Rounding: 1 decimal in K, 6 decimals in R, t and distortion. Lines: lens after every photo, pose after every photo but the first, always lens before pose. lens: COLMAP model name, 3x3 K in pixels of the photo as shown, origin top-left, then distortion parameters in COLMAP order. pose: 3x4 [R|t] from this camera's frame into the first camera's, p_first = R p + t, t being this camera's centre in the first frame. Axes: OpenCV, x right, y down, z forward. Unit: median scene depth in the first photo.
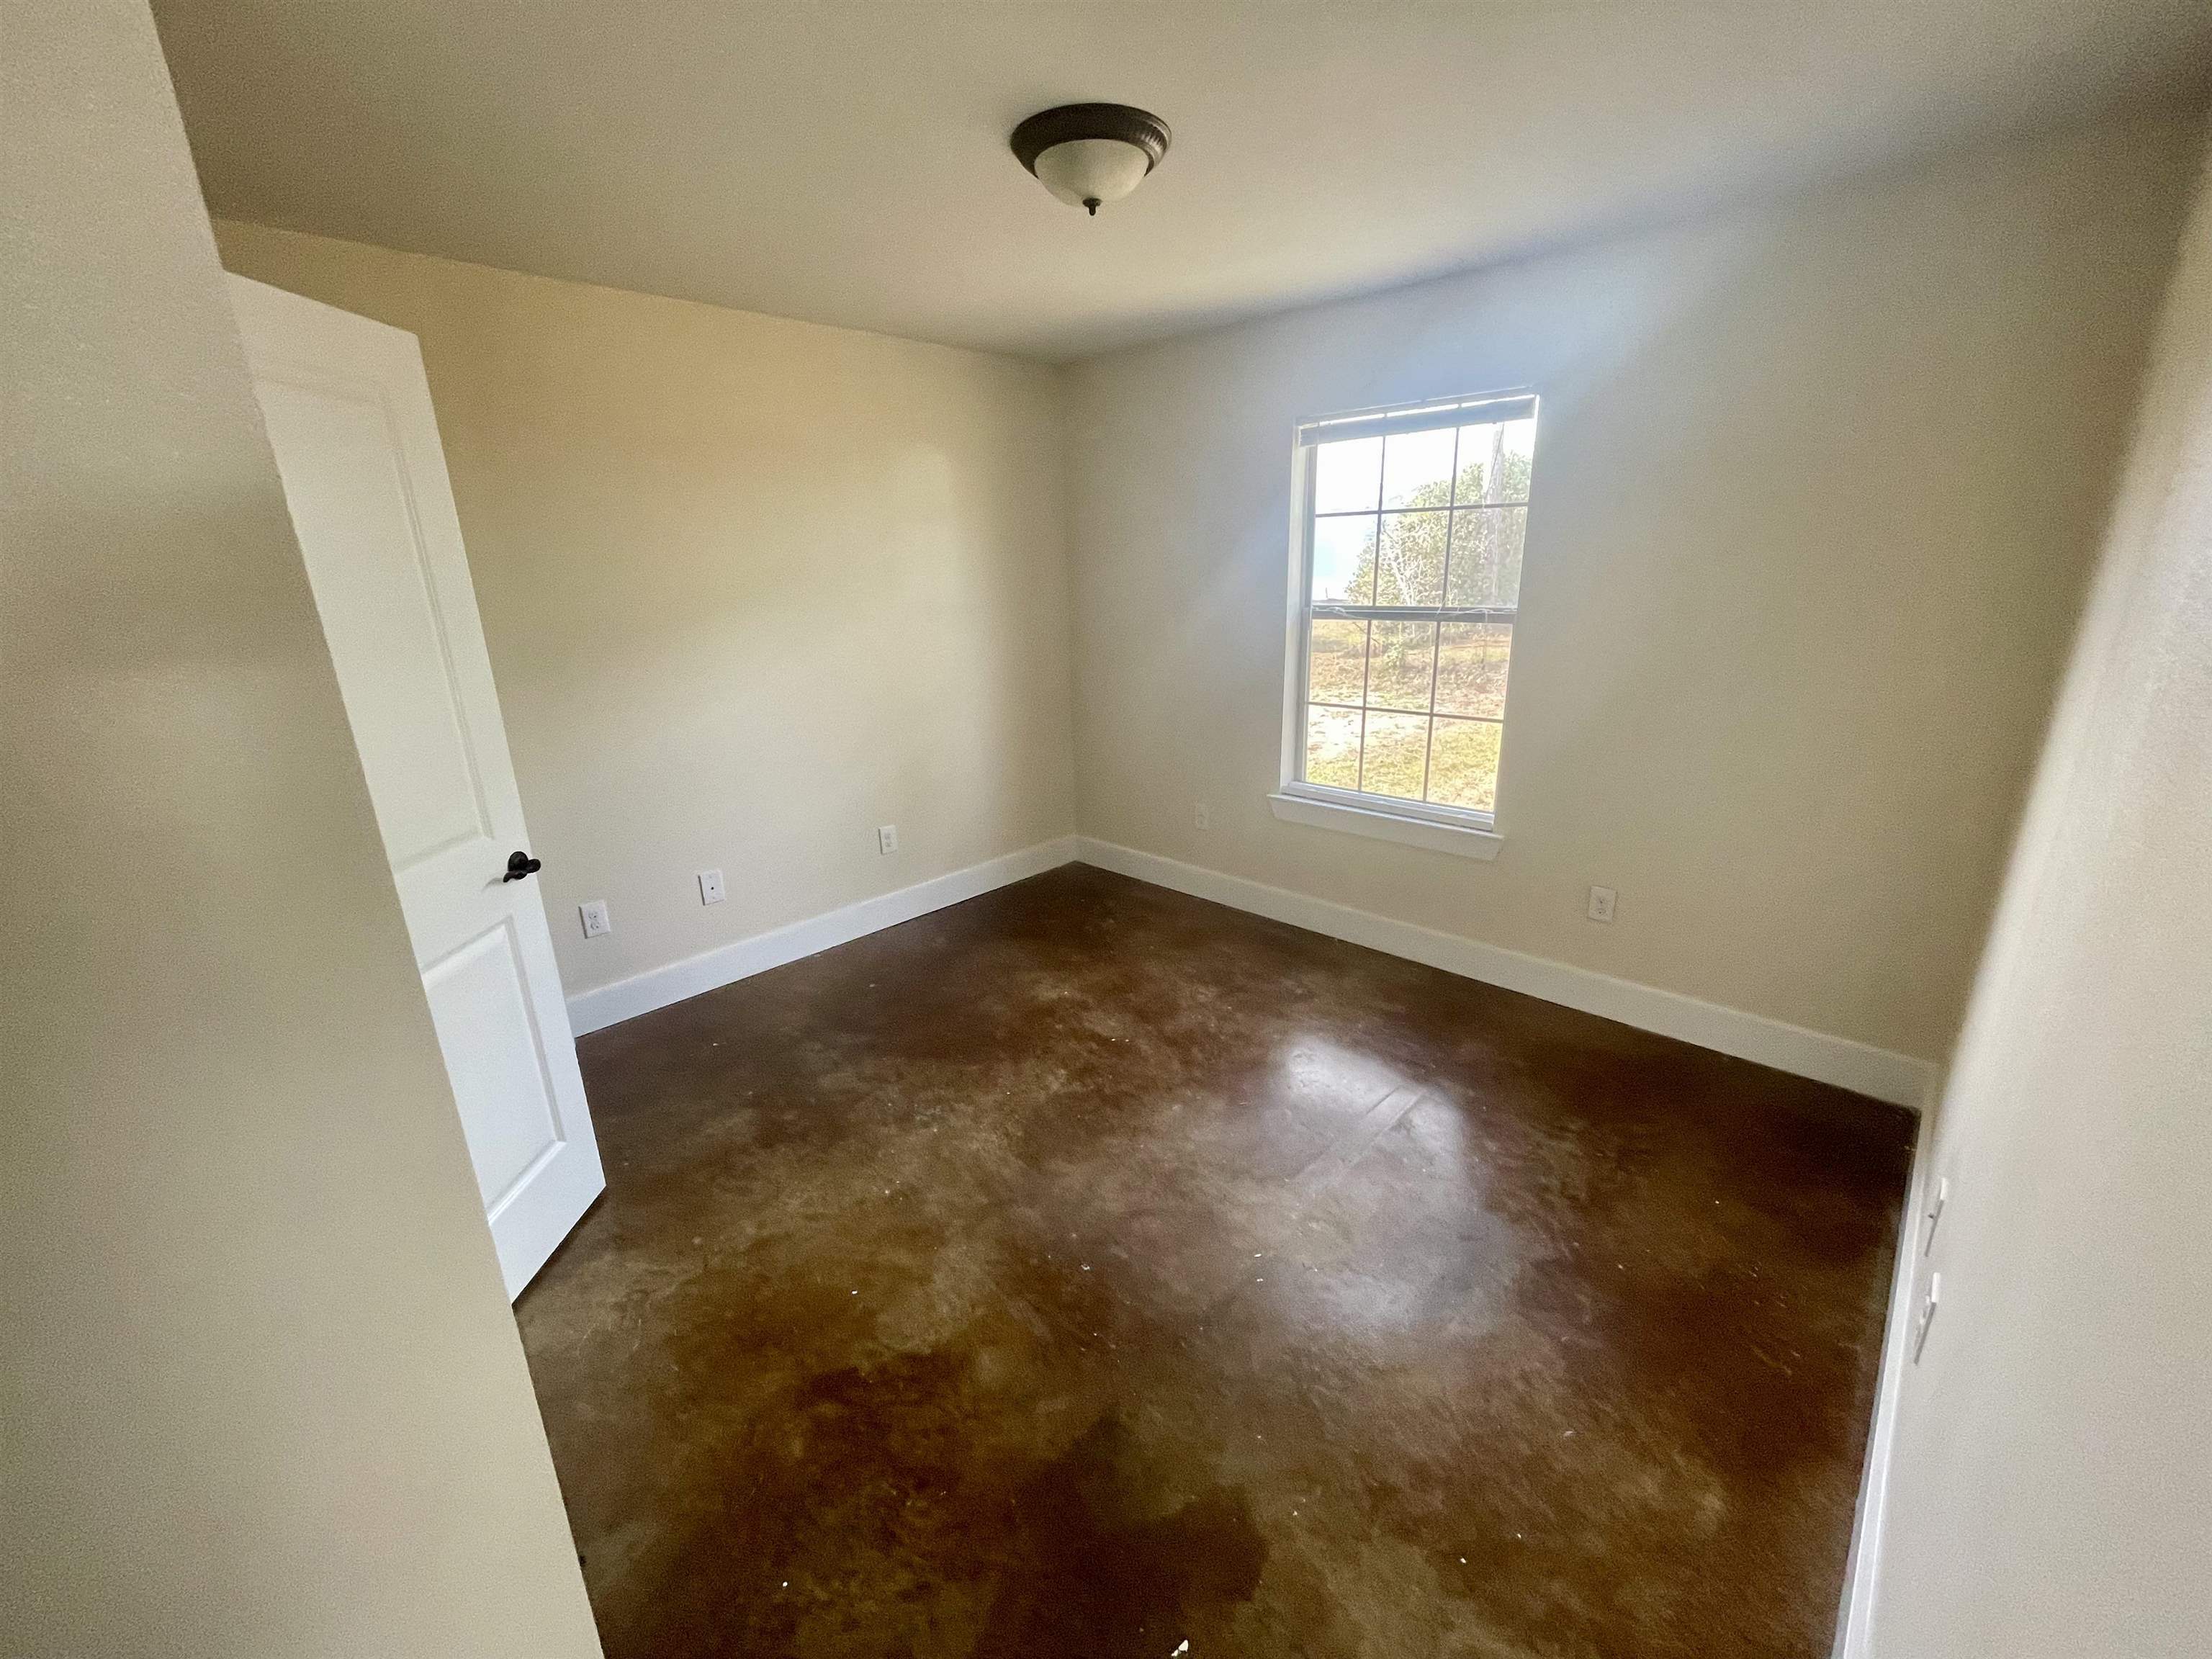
lens RADIAL K [[888.4, 0, 1106.0], [0, 888.4, 829.5], [0, 0, 1]] dist [0.000968, 0.000064]
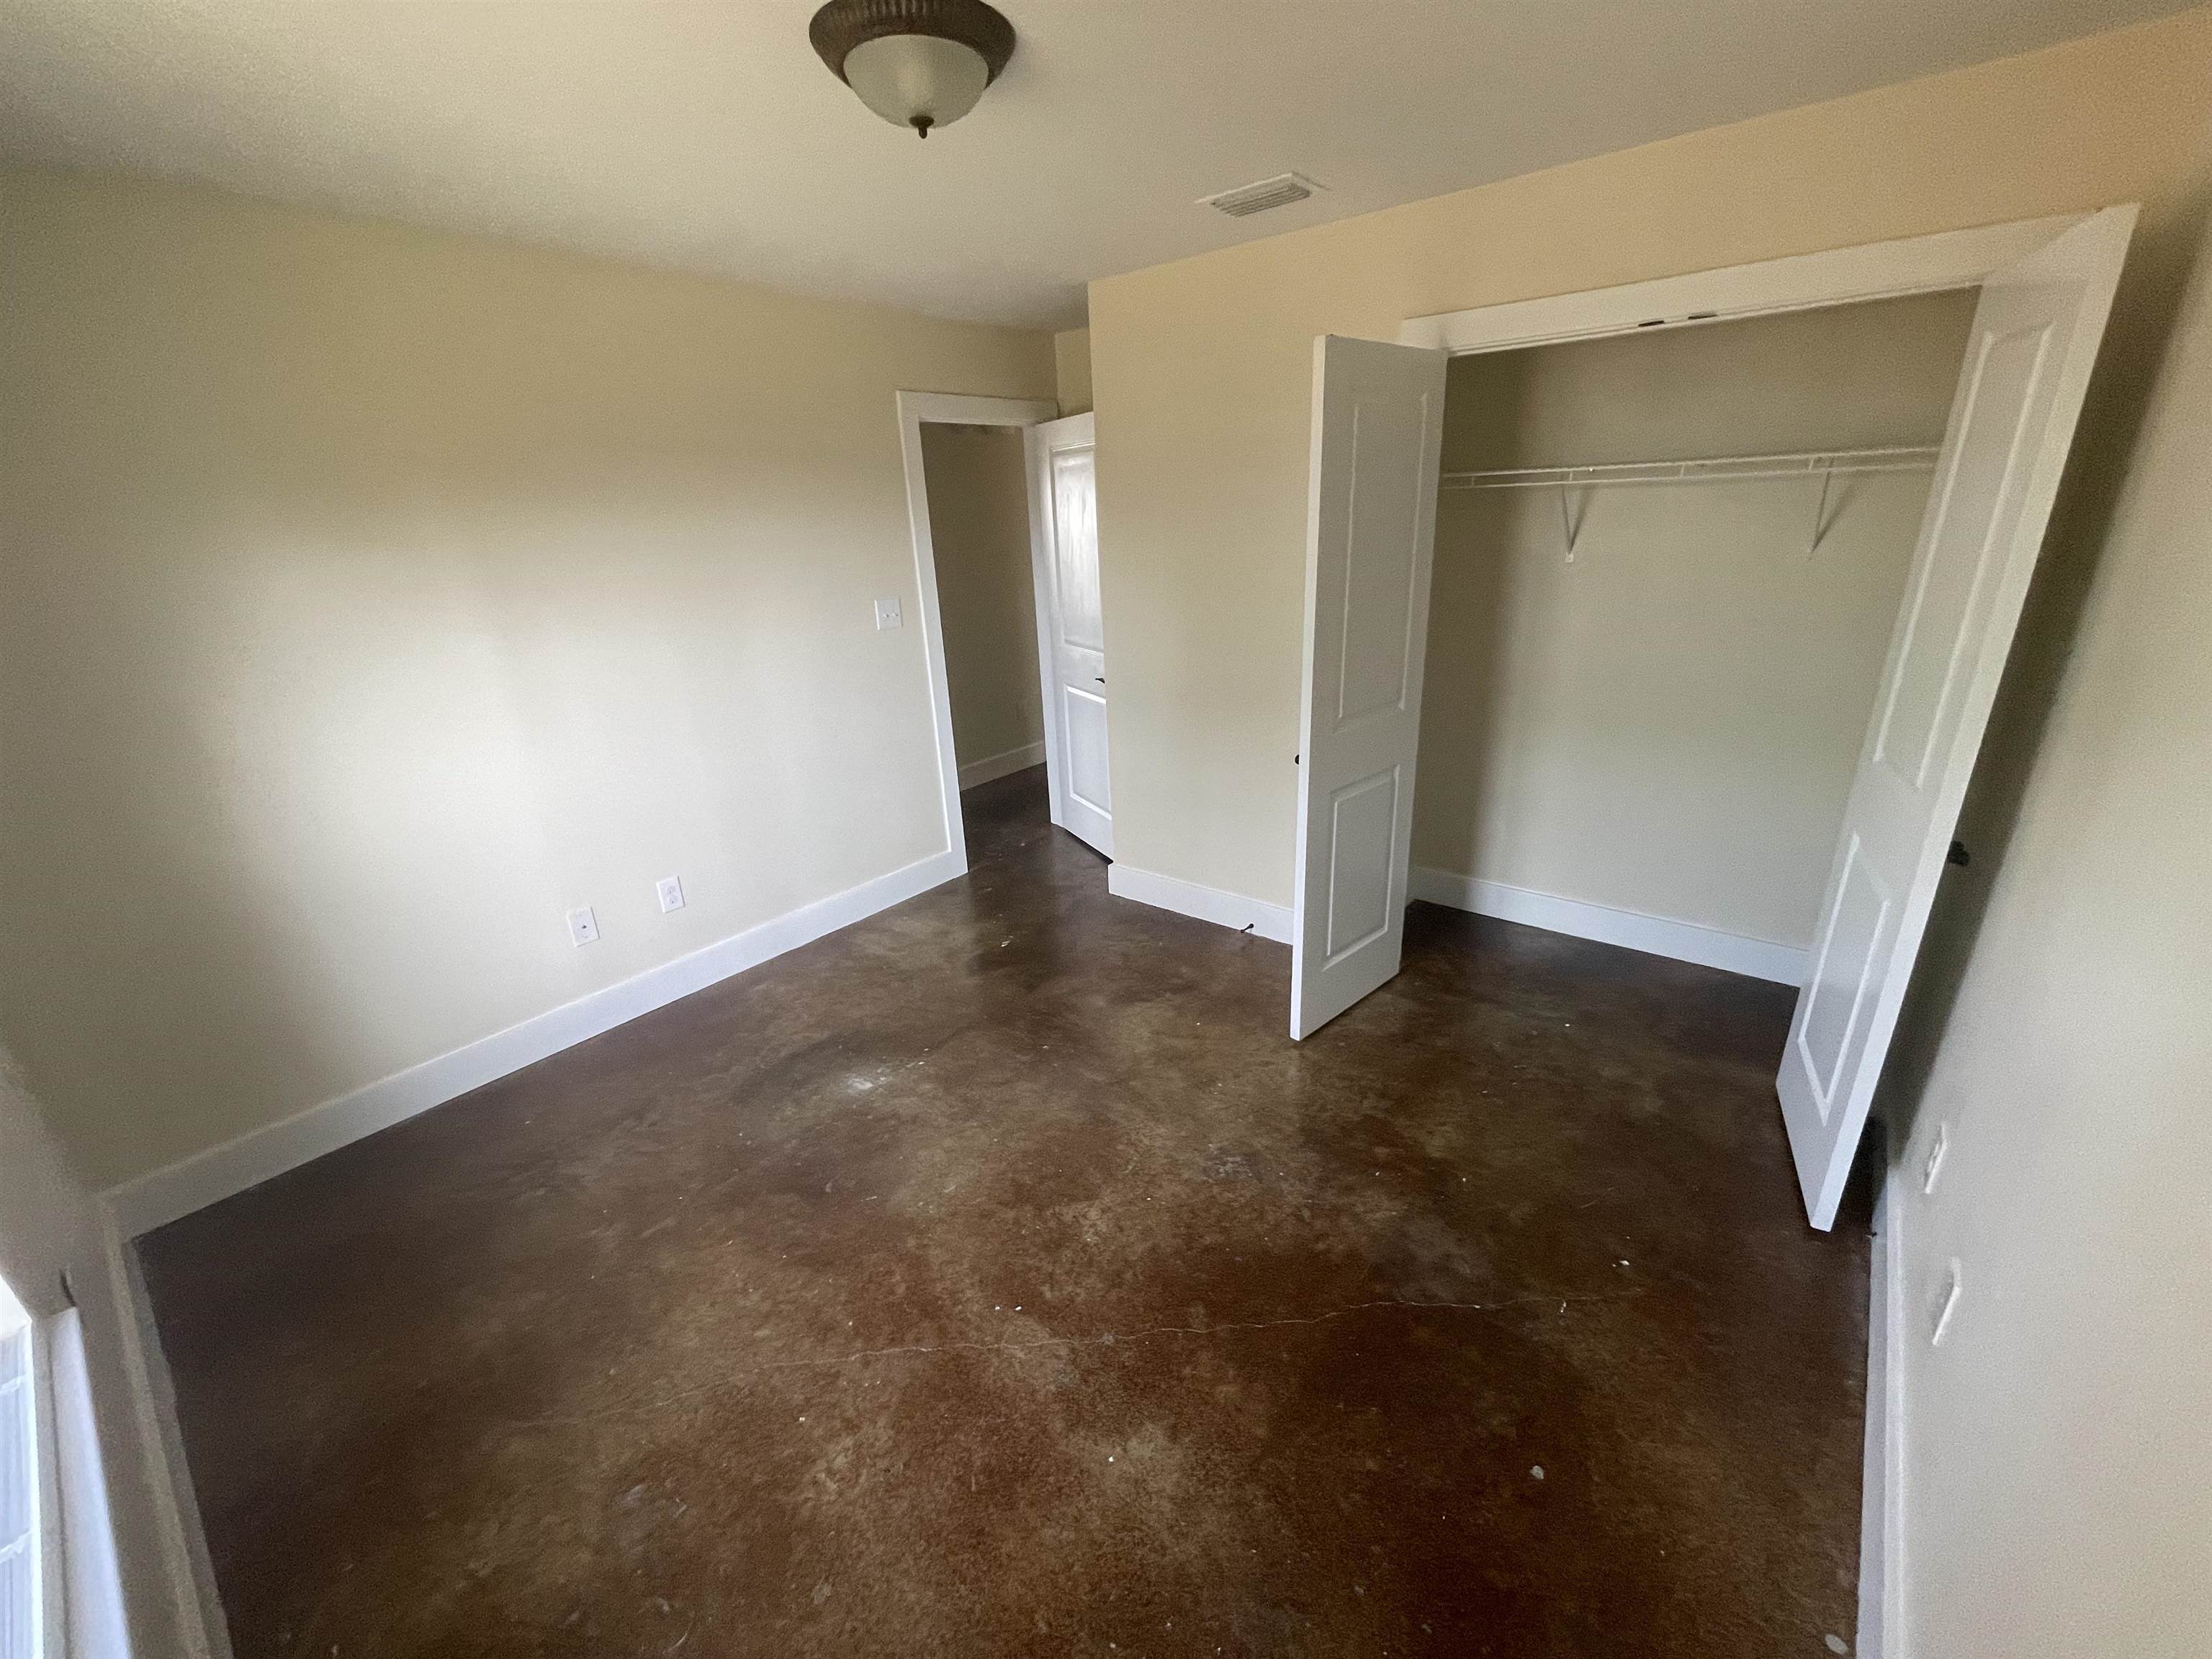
lens RADIAL K [[888.4, 0, 1106.0], [0, 888.4, 829.5], [0, 0, 1]] dist [0.000968, 0.000064]
pose [[-0.993960, 0.100622, -0.043813, -0.071556], [0.054324, 0.797974, 0.600238, -0.495737], [0.095359, 0.594232, -0.798620, 1.512857]]
